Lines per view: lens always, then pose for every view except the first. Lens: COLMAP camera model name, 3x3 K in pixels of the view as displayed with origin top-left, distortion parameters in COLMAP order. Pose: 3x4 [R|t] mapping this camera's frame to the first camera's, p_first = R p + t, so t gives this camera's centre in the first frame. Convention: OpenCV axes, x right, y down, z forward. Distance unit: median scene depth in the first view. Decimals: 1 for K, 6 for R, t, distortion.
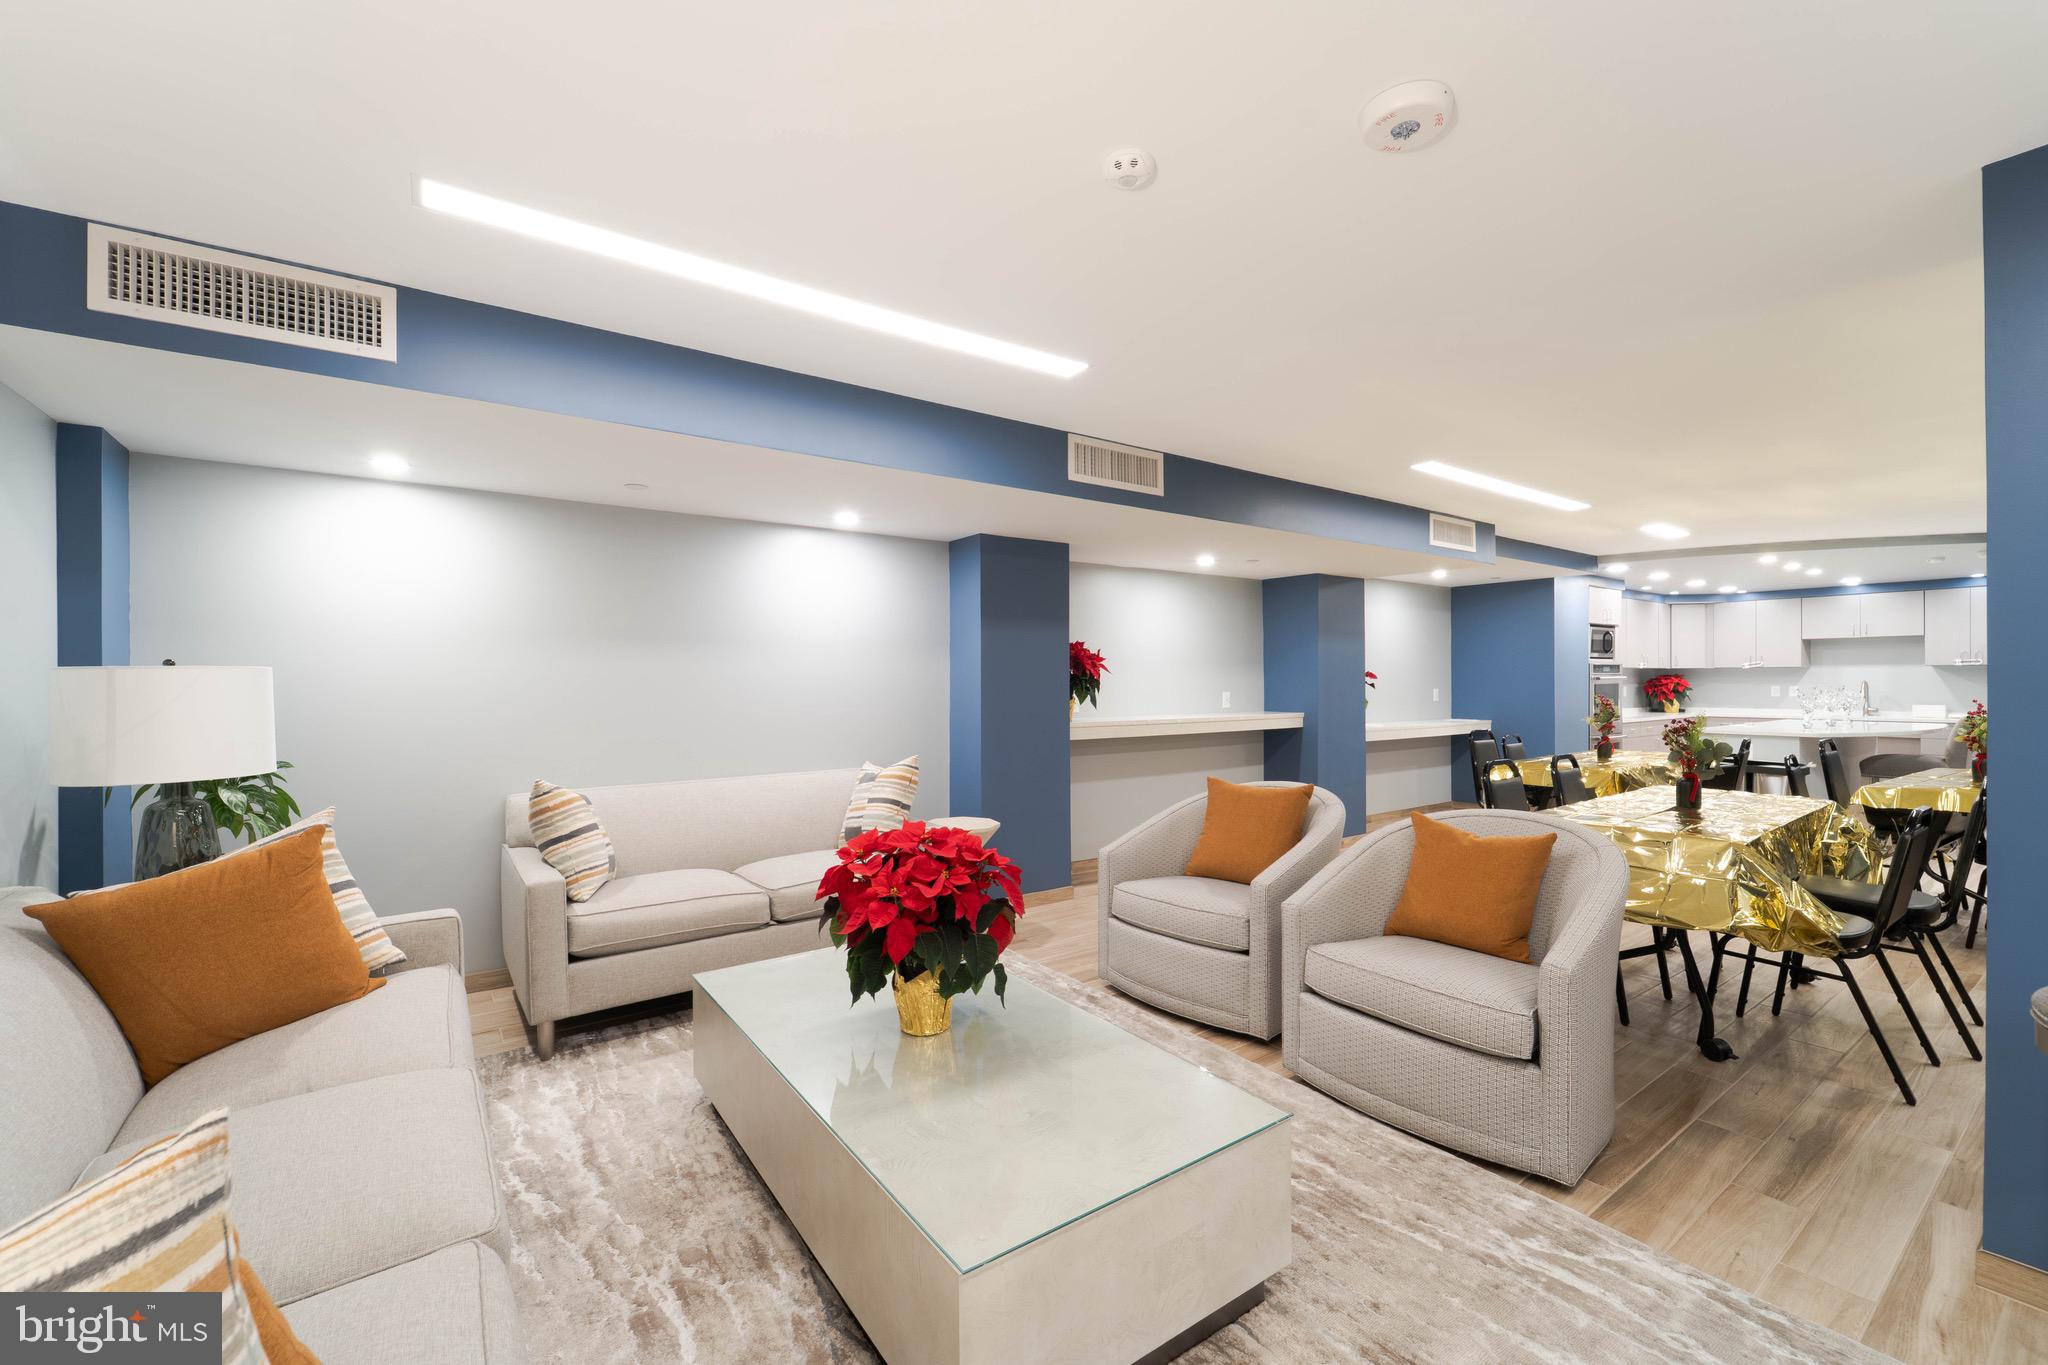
lens RADIAL K [[836.9, 0, 1024.4], [0, 836.9, 681.7], [0, 0, 1]] dist [0.000577, -0.000862]
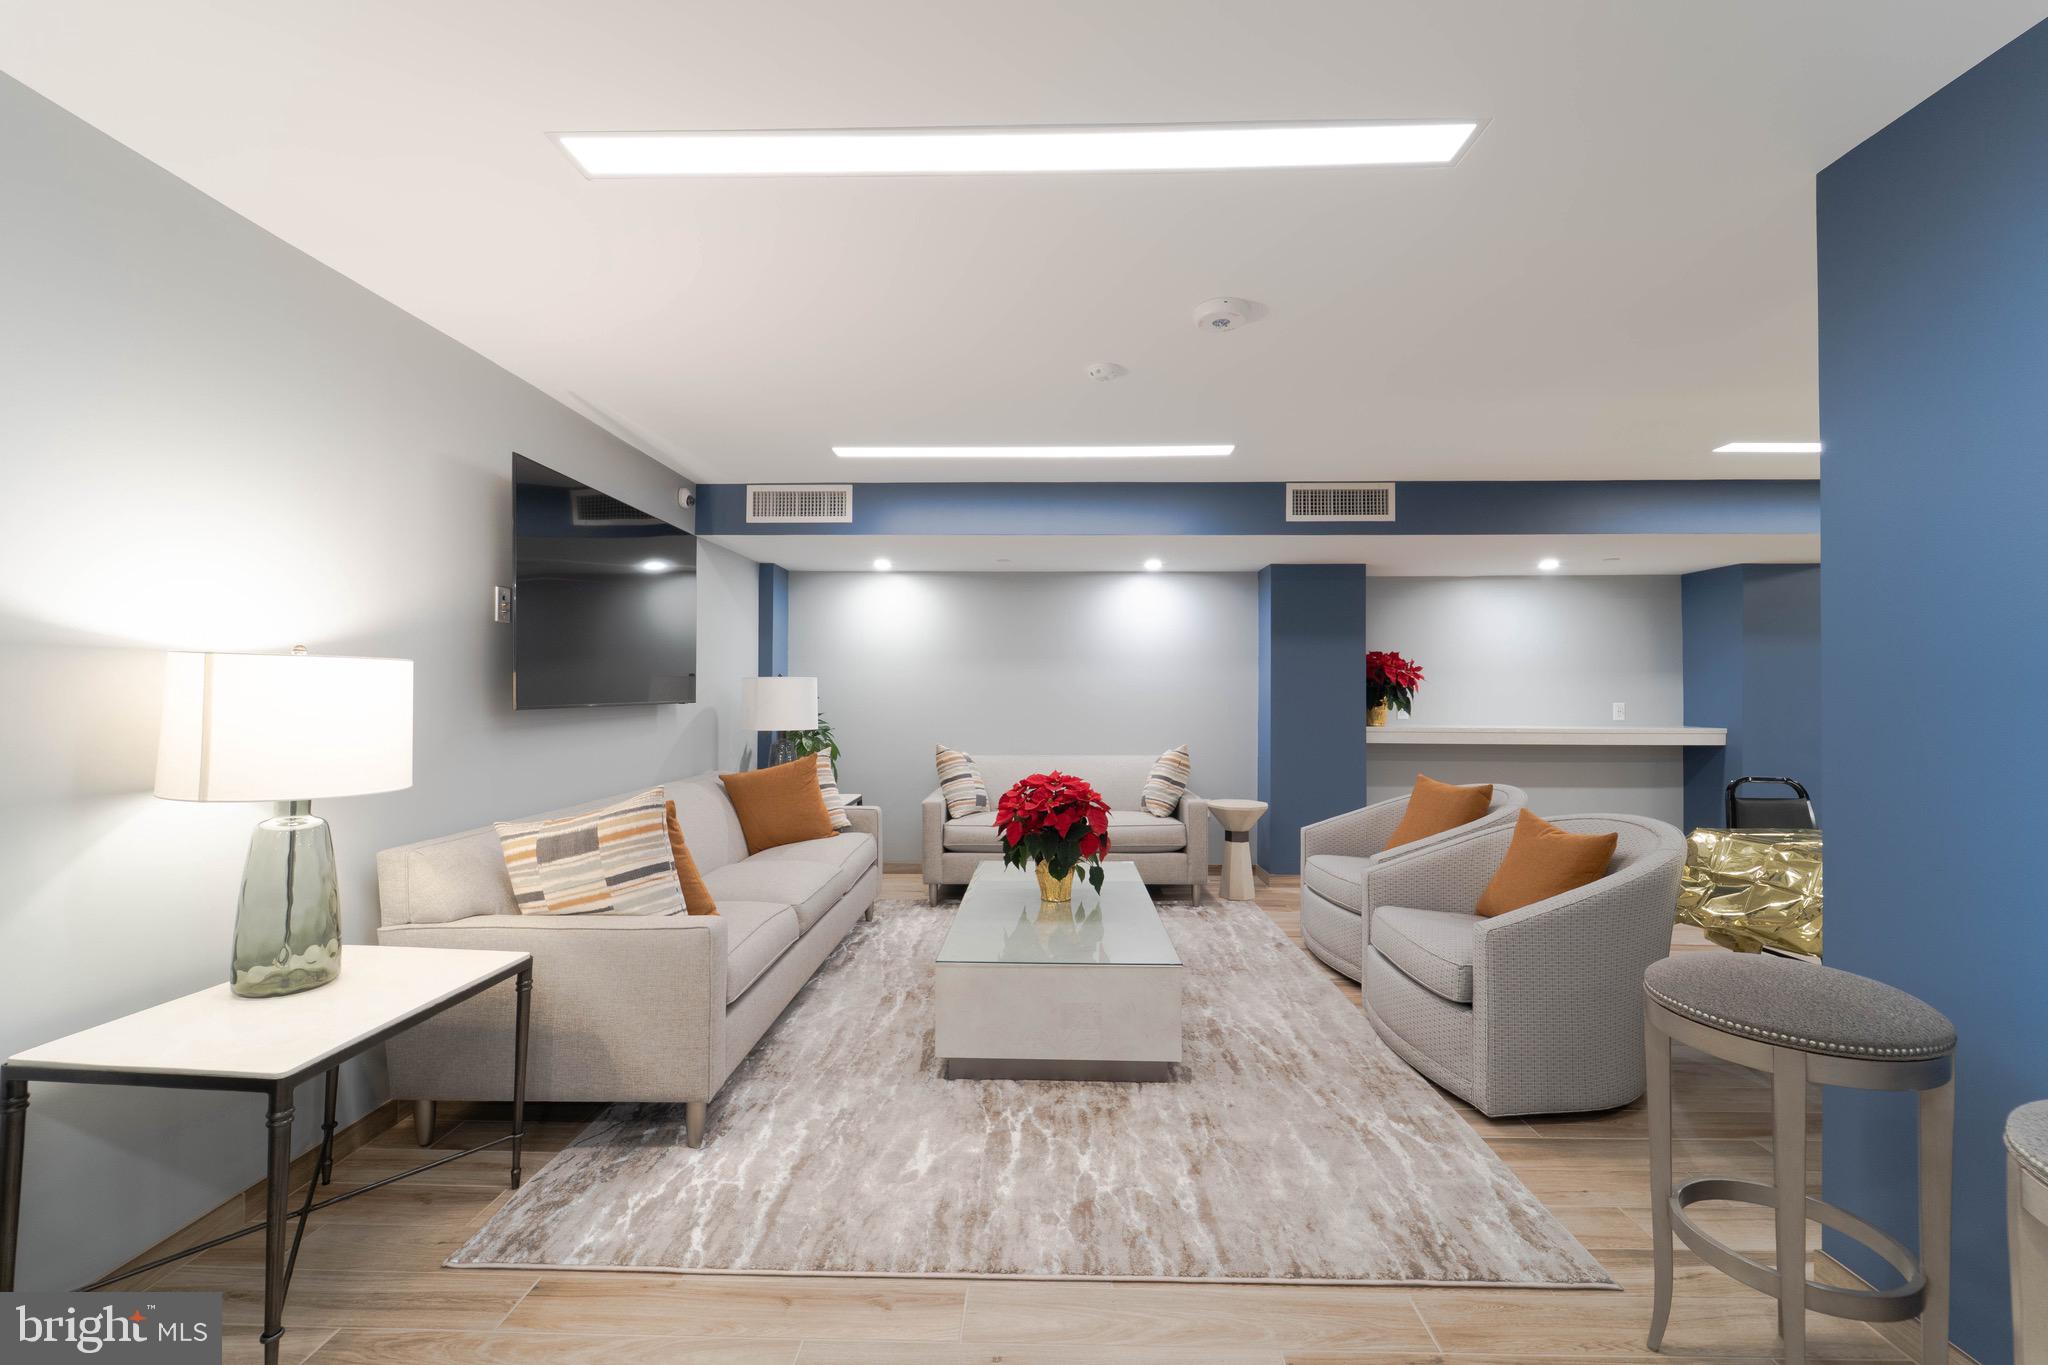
lens RADIAL K [[836.9, 0, 1016.7], [0, 836.9, 689.4], [0, 0, 1]] dist [0.000577, -0.000862]
pose [[0.784381, 0.003267, -0.620271, 0.622794], [-0.006969, 0.999969, -0.003547, 0.011363], [0.620241, 0.007105, 0.784379, -0.239497]]
